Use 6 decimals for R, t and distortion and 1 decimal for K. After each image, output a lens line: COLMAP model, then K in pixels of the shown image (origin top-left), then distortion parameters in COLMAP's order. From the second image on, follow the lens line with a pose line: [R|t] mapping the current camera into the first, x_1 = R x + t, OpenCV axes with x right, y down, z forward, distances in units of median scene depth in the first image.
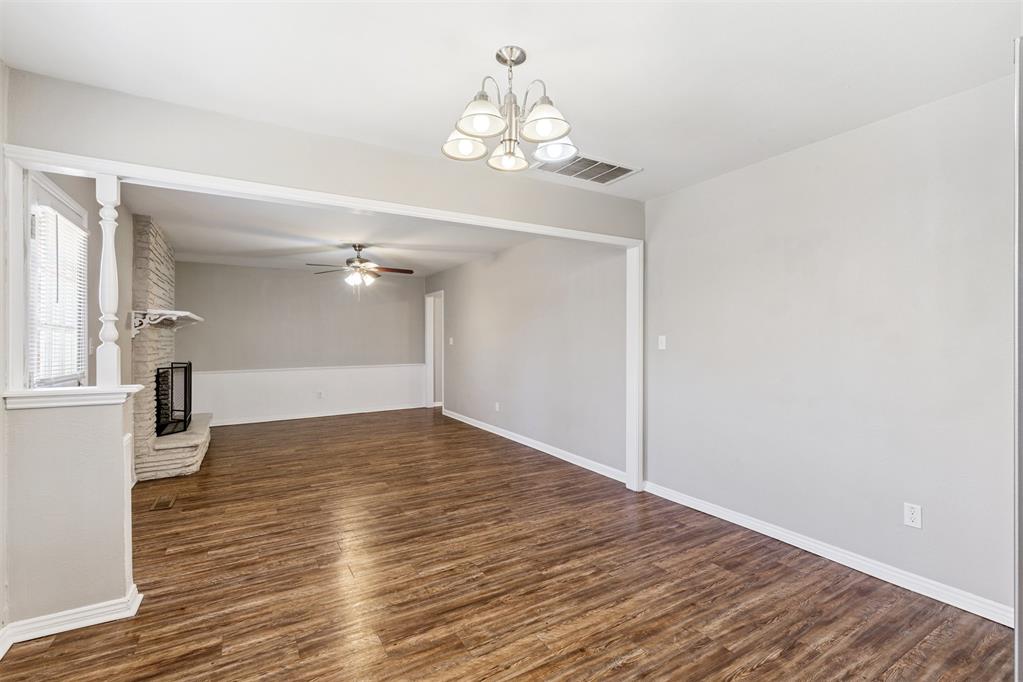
lens RADIAL K [[461.4, 0, 517.4], [0, 461.4, 342.9], [0, 0, 1]] dist [0.009094, -0.001434]
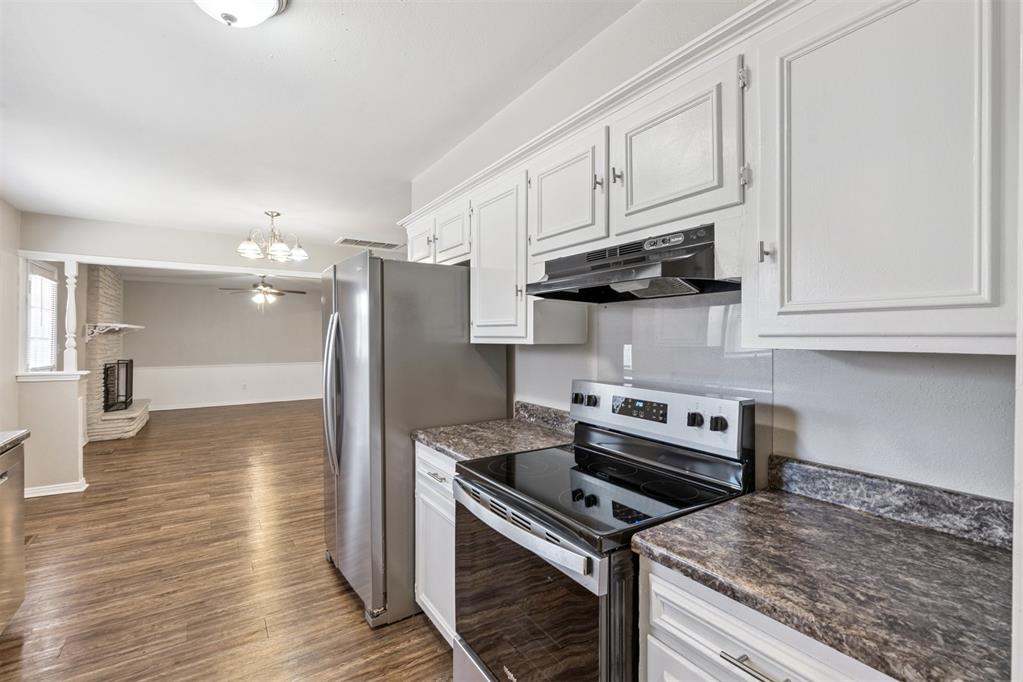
lens RADIAL K [[461.4, 0, 515.0], [0, 461.4, 340.3], [0, 0, 1]] dist [0.009094, -0.001434]
pose [[0.998940, 0.004389, 0.045828, 0.781858], [-0.004154, 0.999978, -0.005218, -0.028695], [-0.045850, 0.005022, 0.998936, -0.905830]]
